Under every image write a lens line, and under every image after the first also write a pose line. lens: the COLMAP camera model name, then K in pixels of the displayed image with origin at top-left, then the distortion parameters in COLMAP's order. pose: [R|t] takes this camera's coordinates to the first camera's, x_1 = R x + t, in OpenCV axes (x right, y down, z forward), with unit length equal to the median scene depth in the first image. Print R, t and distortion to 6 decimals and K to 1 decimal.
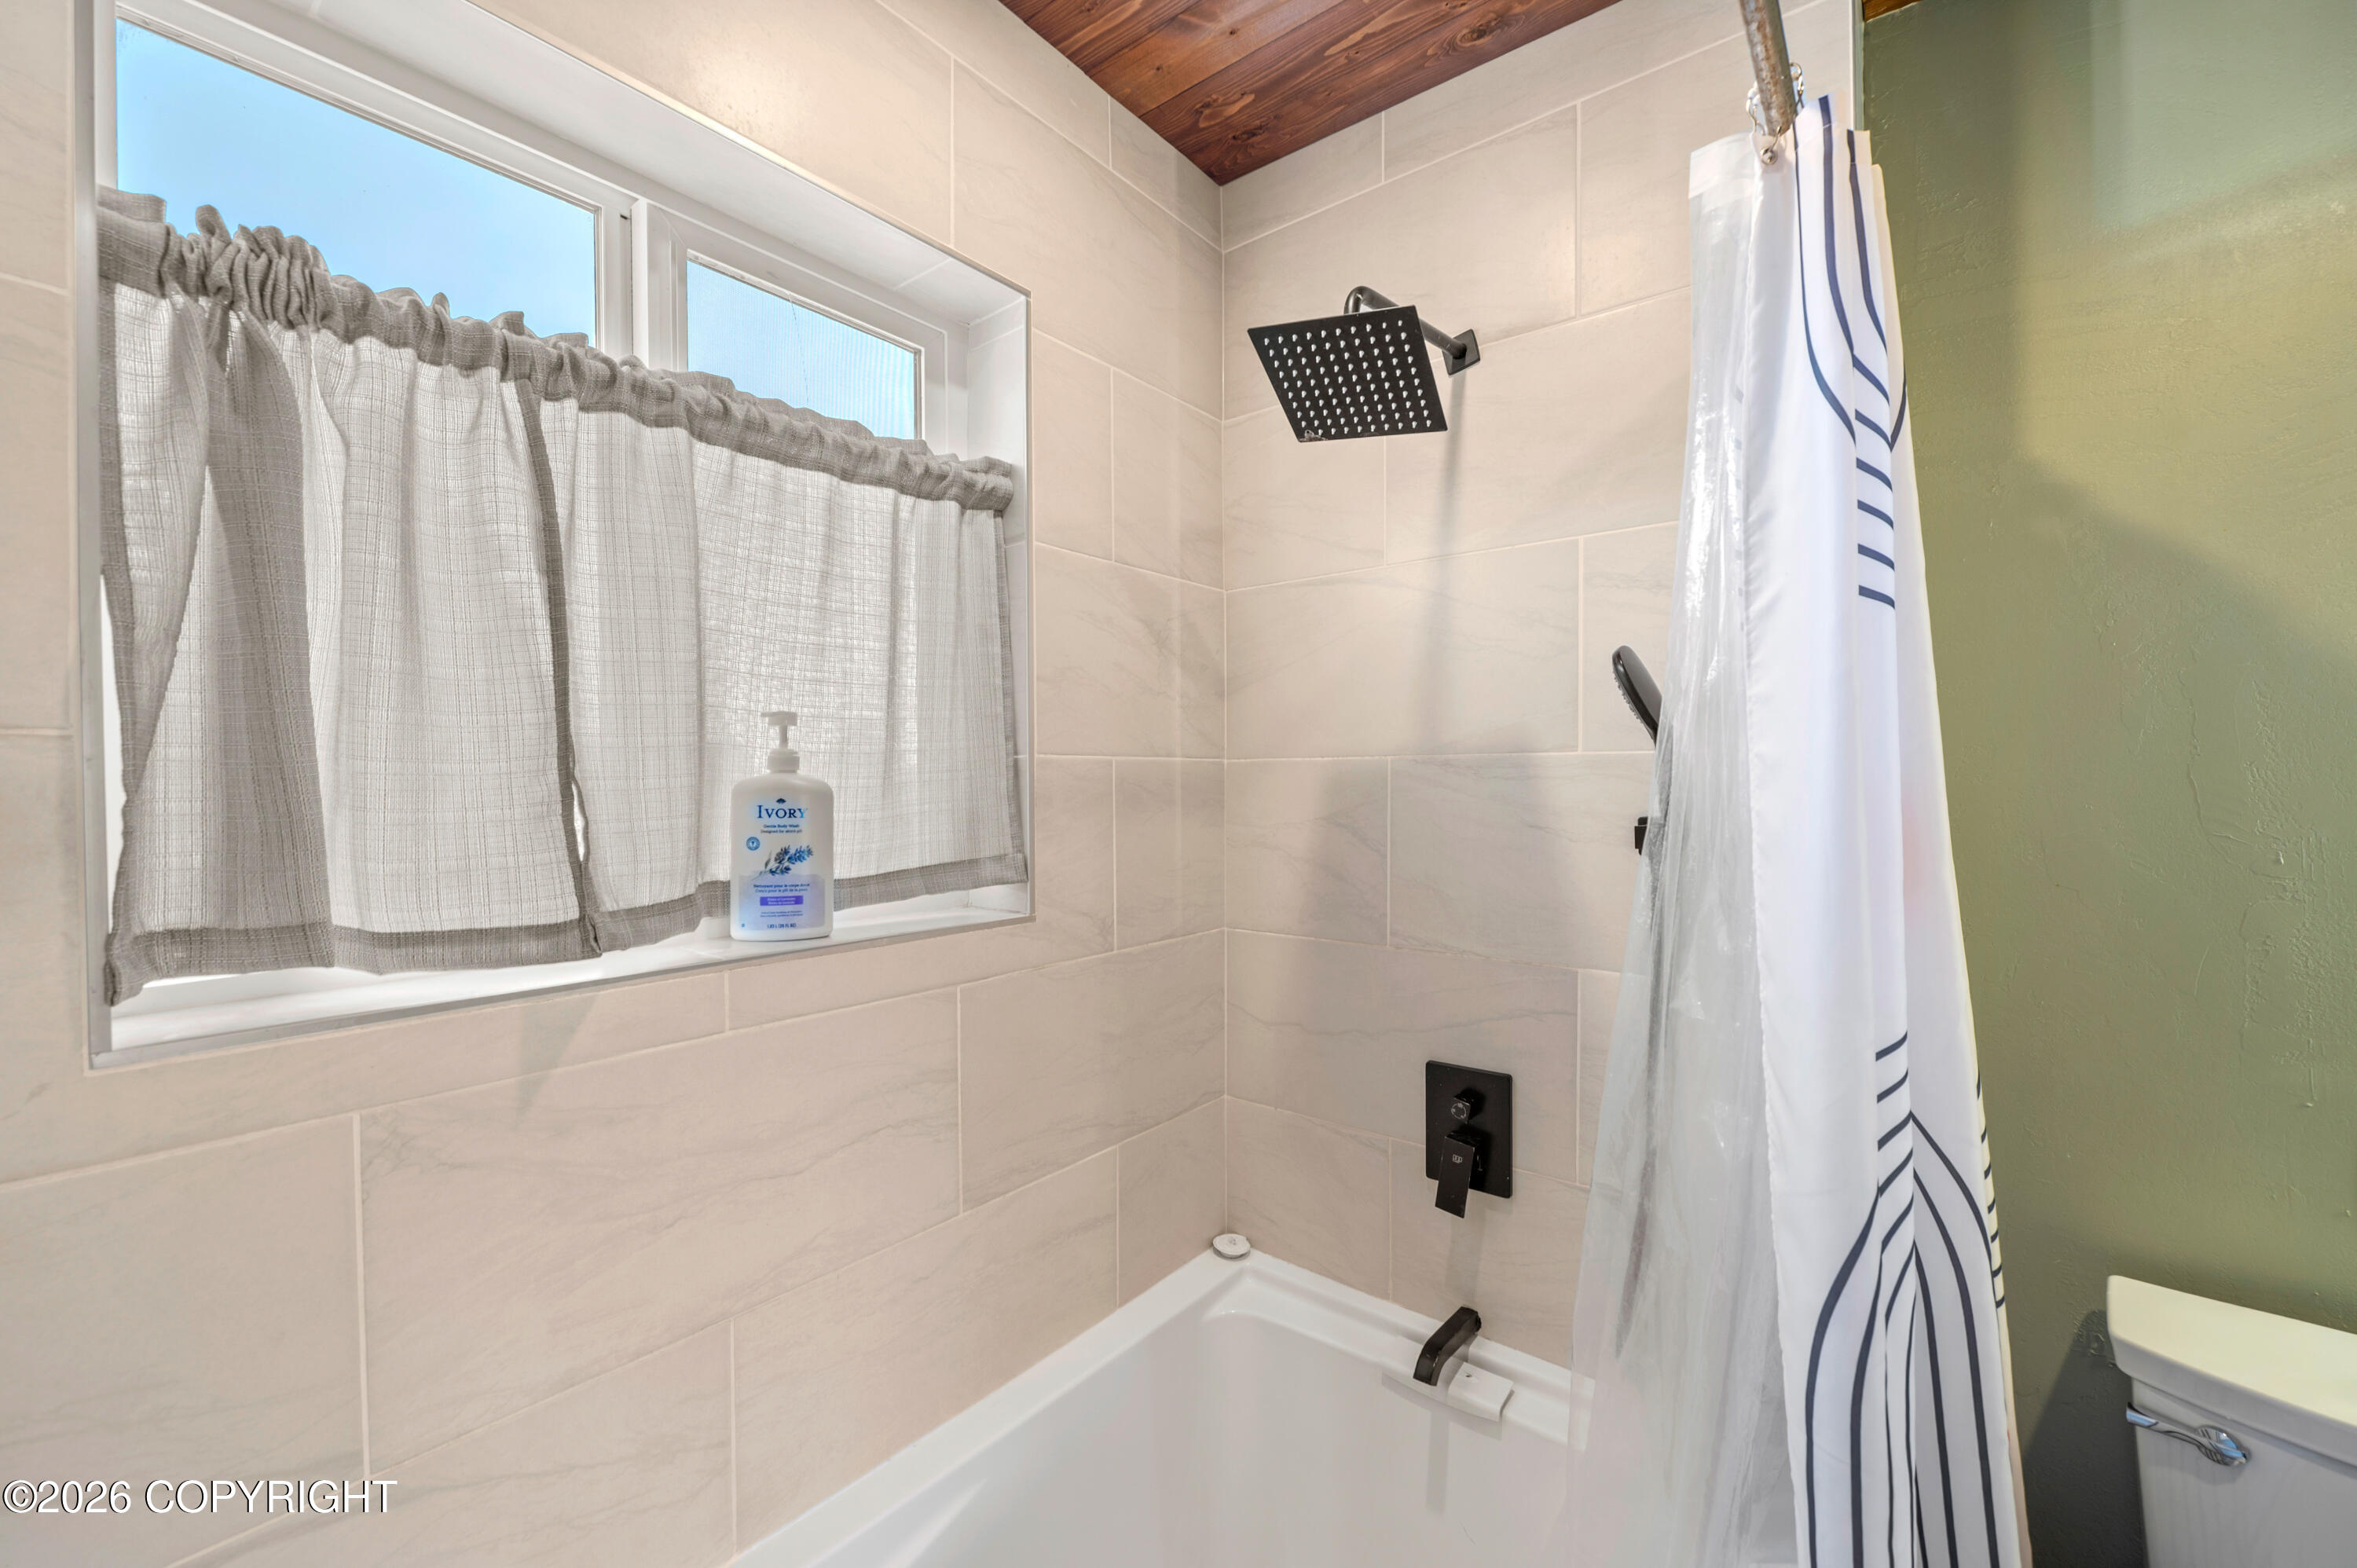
lens RADIAL K [[944.4, 0, 1173.9], [0, 944.4, 793.9], [0, 0, 1]] dist [-0.007591, 0.000355]
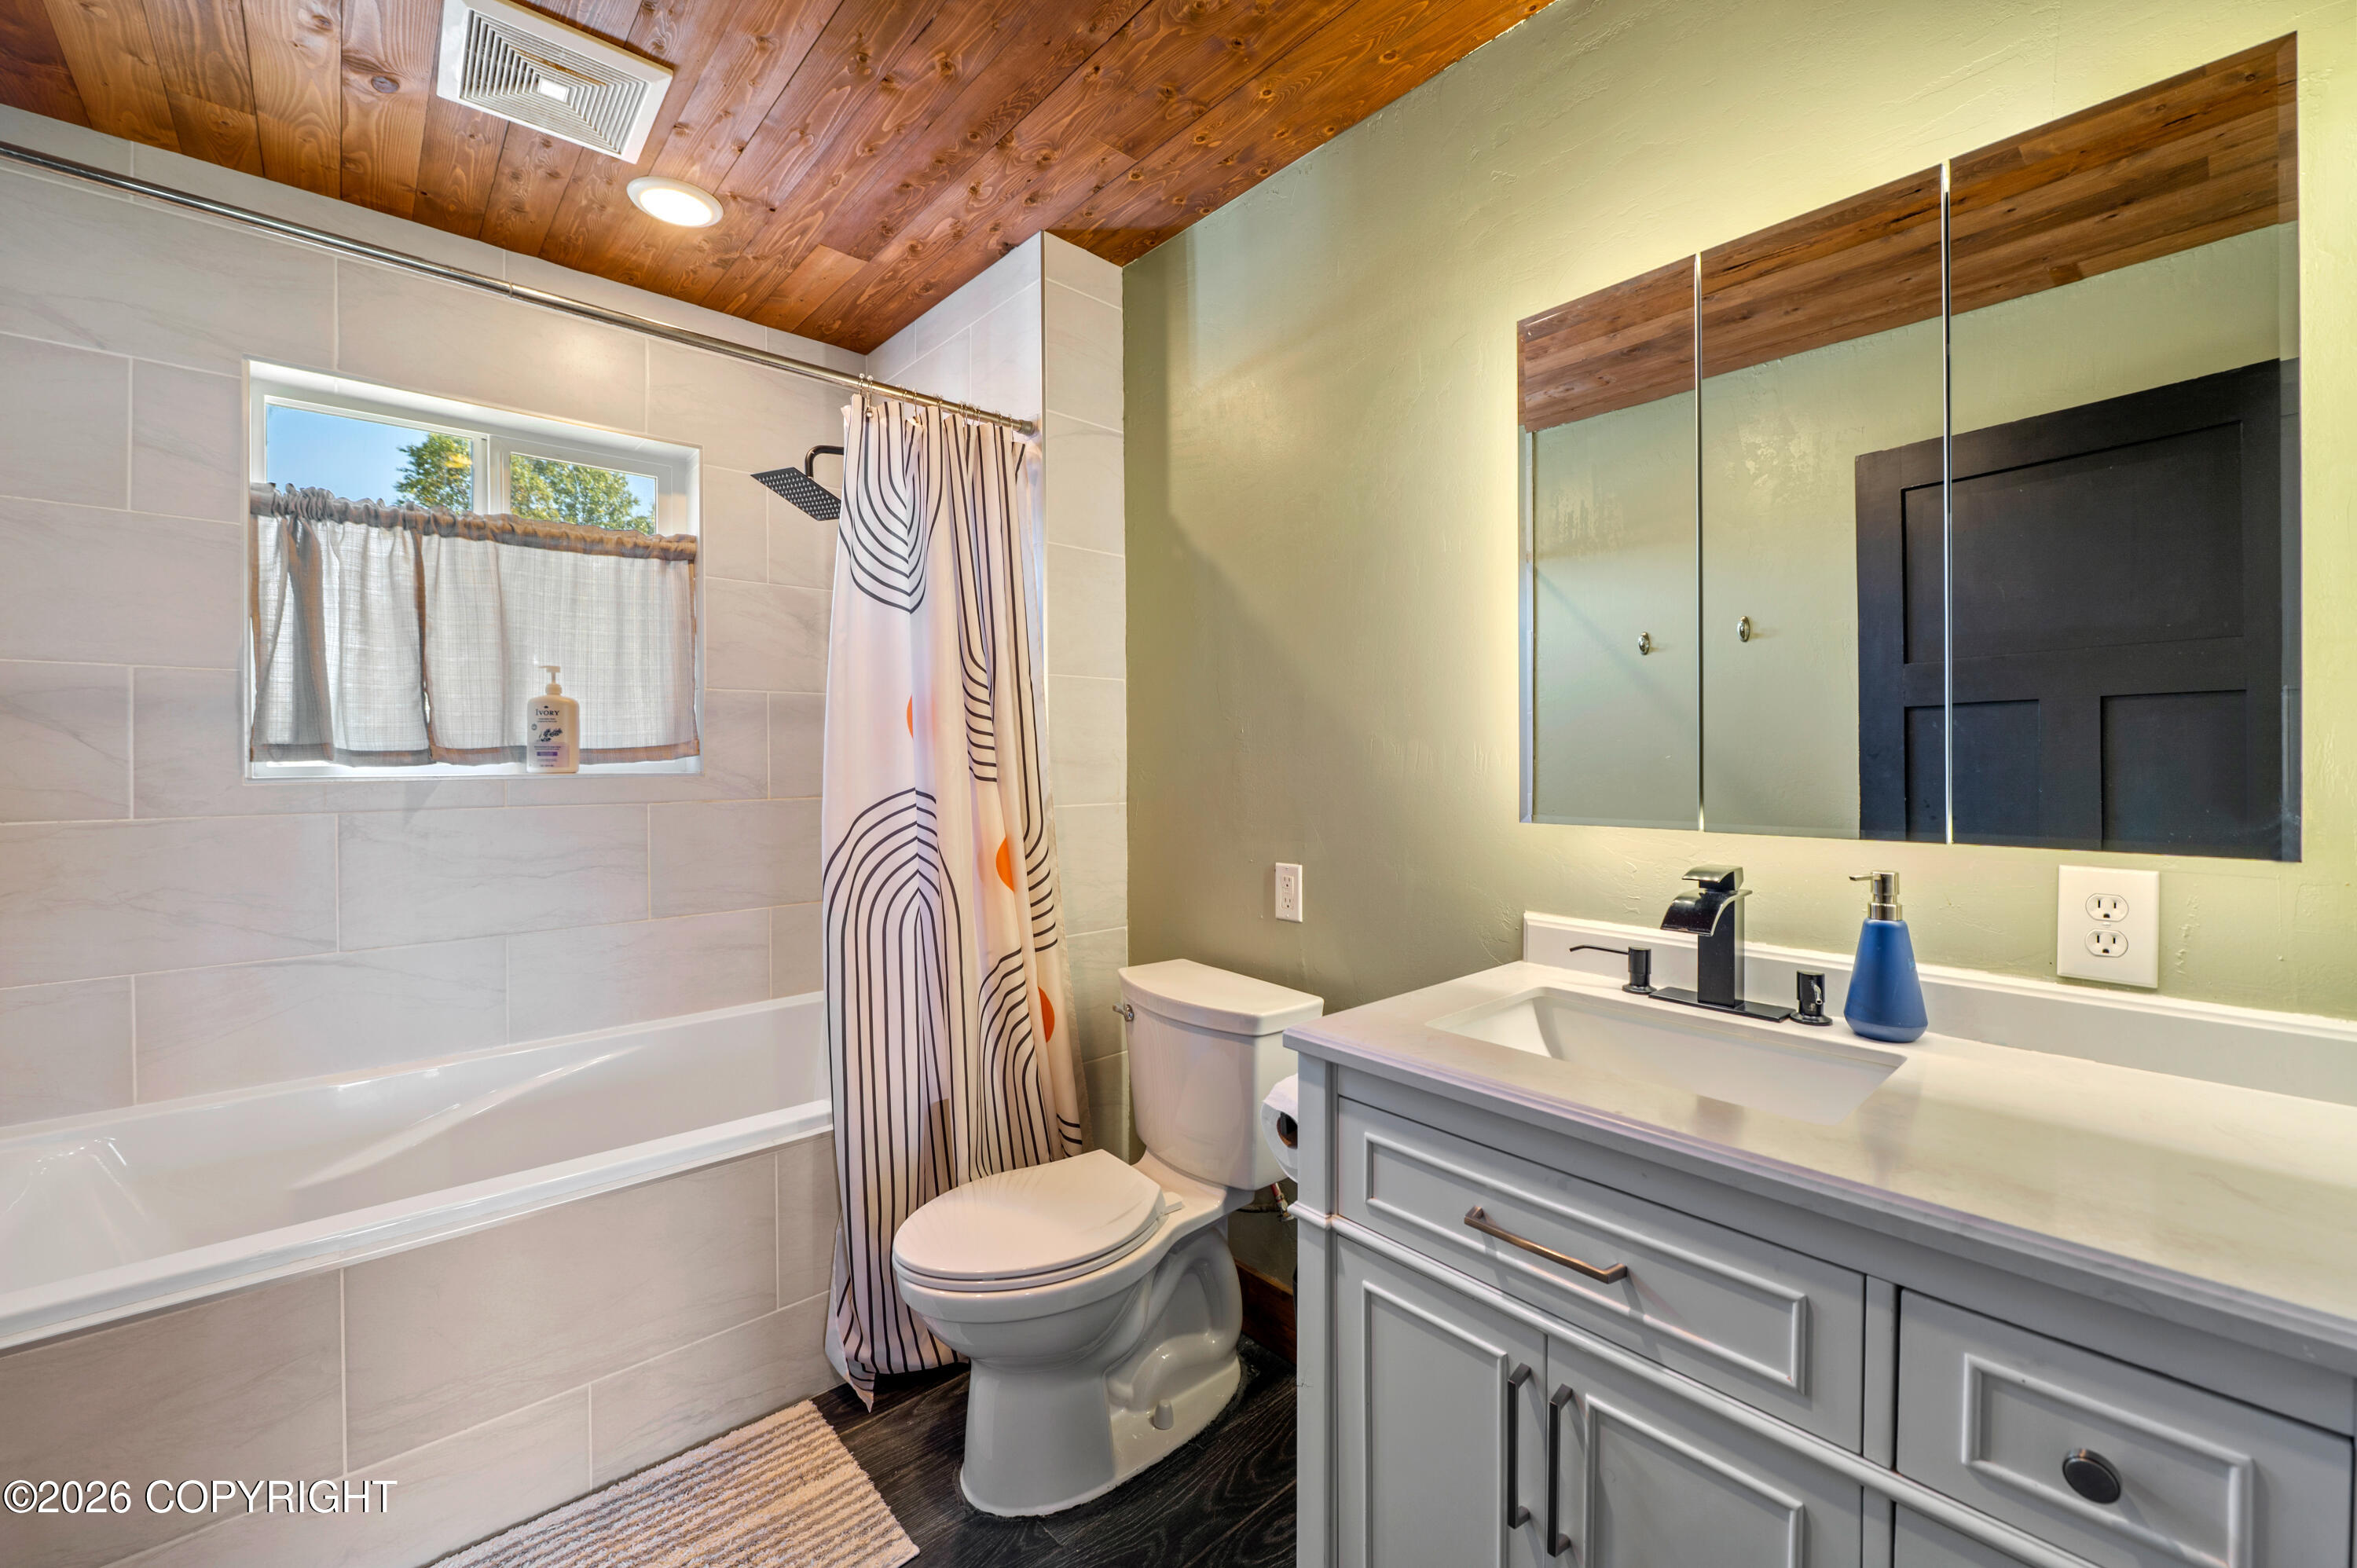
lens RADIAL K [[944.4, 0, 1184.1], [0, 944.4, 763.9], [0, 0, 1]] dist [-0.007591, 0.000355]
pose [[0.985205, 0.003337, -0.171348, 1.530655], [-0.004050, 0.999985, -0.003811, 0.153864], [0.171332, 0.004448, 0.985203, -0.952463]]
